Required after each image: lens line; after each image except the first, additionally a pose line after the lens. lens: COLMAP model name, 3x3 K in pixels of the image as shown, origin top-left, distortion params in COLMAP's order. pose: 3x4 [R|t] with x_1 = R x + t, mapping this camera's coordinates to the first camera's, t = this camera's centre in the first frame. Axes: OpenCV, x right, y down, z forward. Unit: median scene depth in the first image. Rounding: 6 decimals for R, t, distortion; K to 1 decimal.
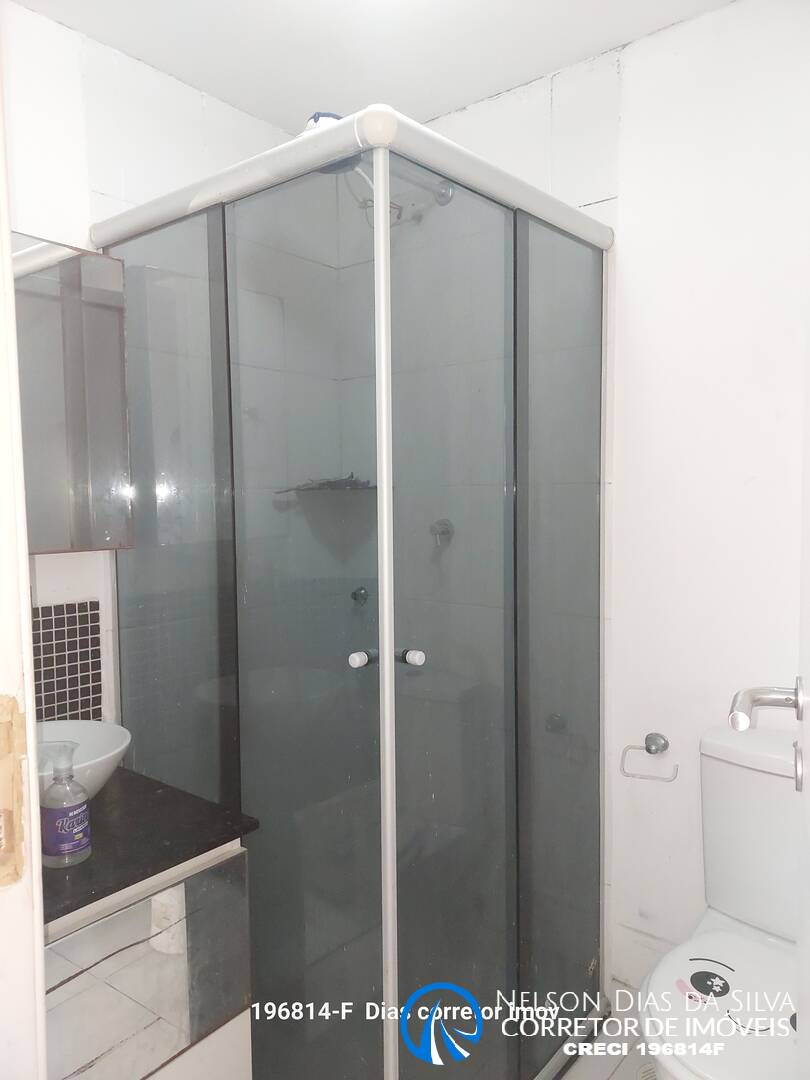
lens RADIAL K [[785.8, 0, 395.8], [0, 785.8, 539.8], [0, 0, 1]] dist [0.015821, 0.009762]
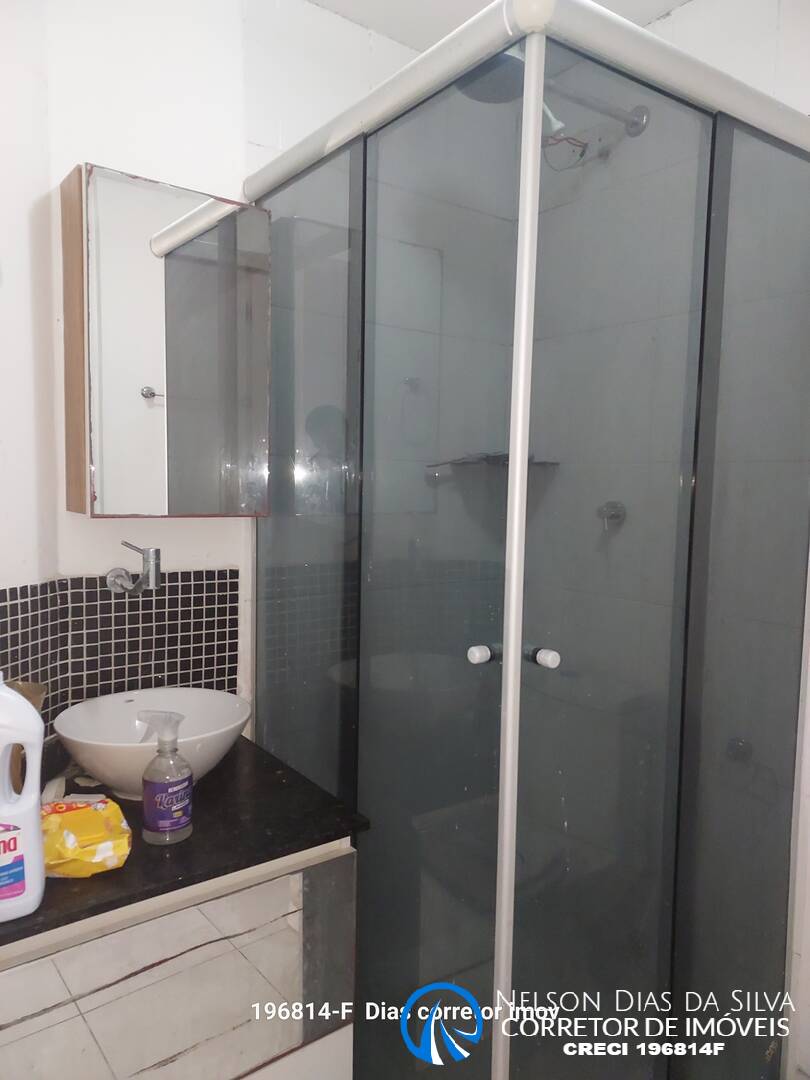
lens RADIAL K [[761.4, 0, 405.0], [0, 761.4, 540.0], [0, 0, 1]] dist [0.051769, -0.032070]
pose [[0.968169, 0.051652, -0.244910, 0.057946], [-0.047464, 0.998609, 0.022972, 0.010746], [0.245755, -0.010617, 0.969274, 0.145824]]
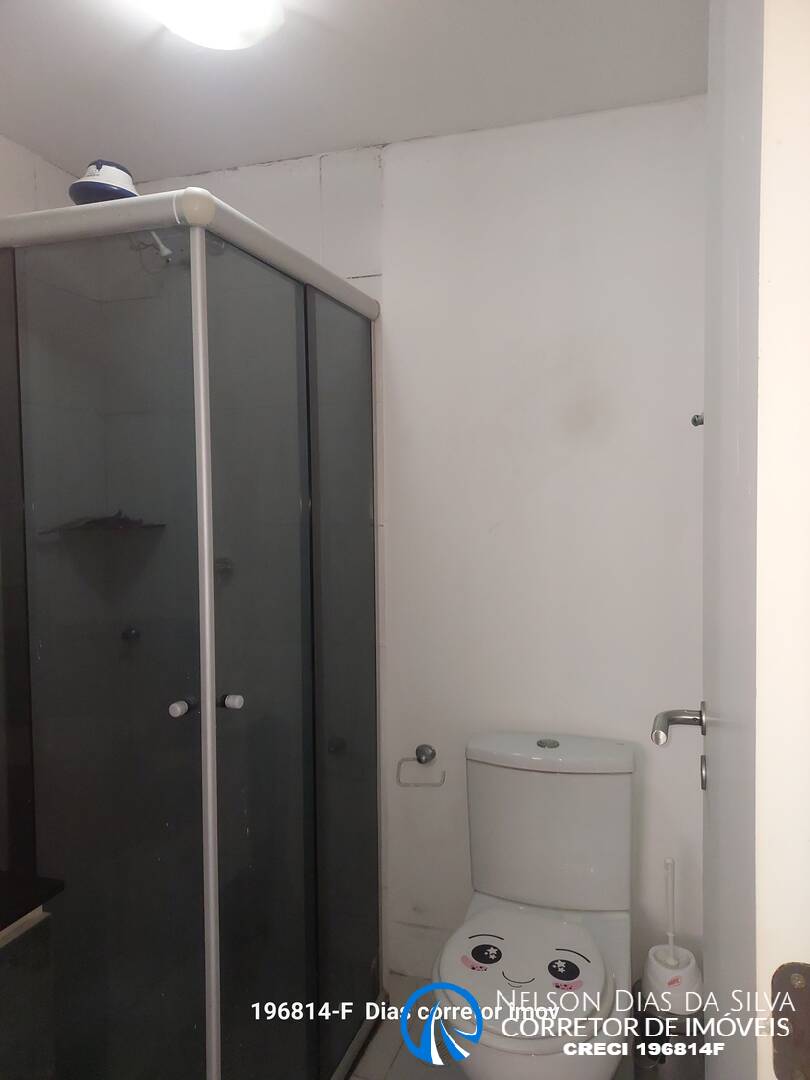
lens RADIAL K [[782.1, 0, 408.7], [0, 782.1, 533.6], [0, 0, 1]] dist [0.092211, -0.162428]
pose [[0.931630, -0.011410, 0.363229, -0.115099], [0.021187, 0.999512, -0.022945, -0.039214], [-0.362790, 0.029072, 0.931417, -0.070910]]
